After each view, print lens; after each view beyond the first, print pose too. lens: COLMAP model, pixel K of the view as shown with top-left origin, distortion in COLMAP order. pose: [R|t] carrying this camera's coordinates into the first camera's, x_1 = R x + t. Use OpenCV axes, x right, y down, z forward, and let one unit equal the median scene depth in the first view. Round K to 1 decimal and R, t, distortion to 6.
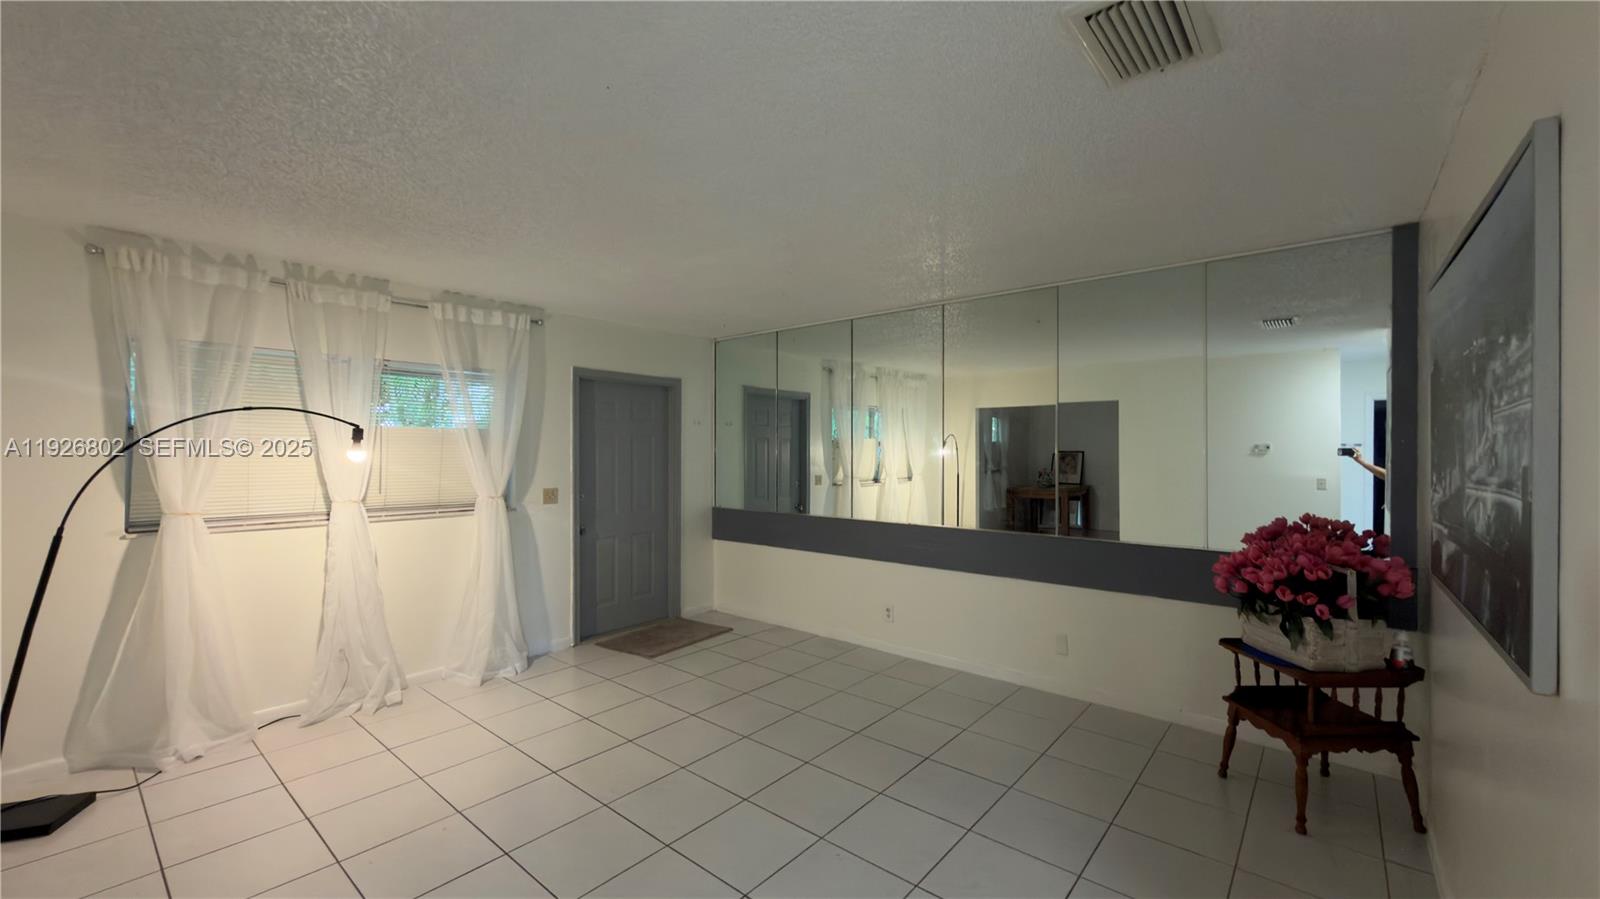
lens RADIAL K [[641.0, 0, 793.3], [0, 641.0, 447.1], [0, 0, 1]] dist [0.001045, 0.000043]
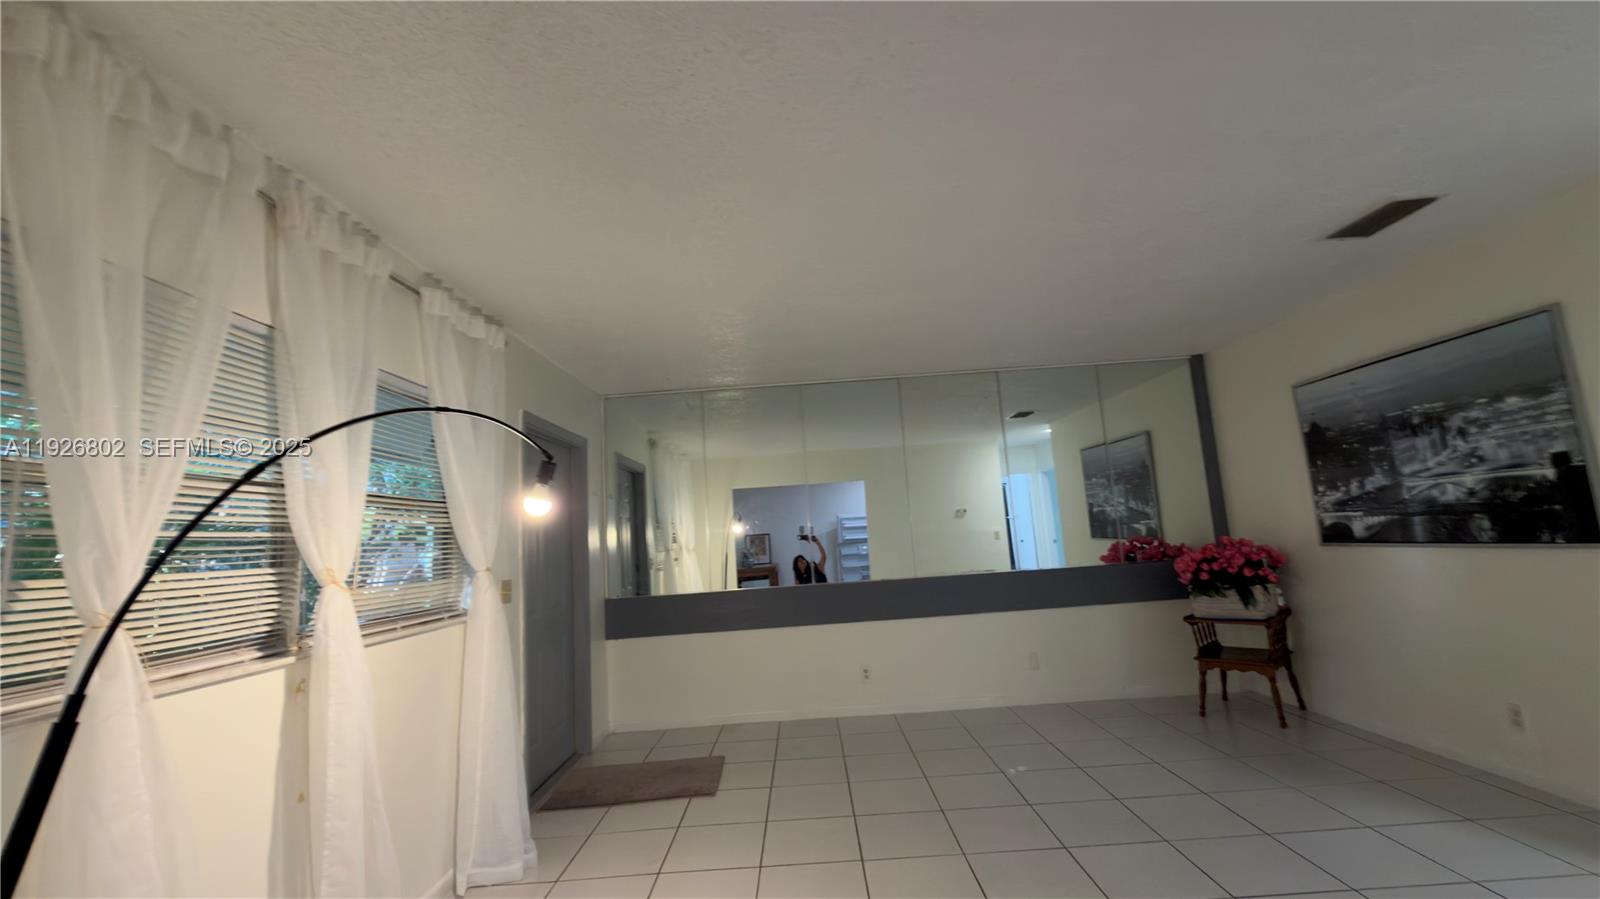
lens RADIAL K [[648.3, 0, 795.8], [0, 648.3, 453.2], [0, 0, 1]] dist [0.001128, 0.000034]
pose [[0.763030, 0.030206, 0.645657, -0.626673], [0.066094, 0.990025, -0.124427, 0.037880], [-0.642975, 0.137616, 0.753422, 0.273596]]
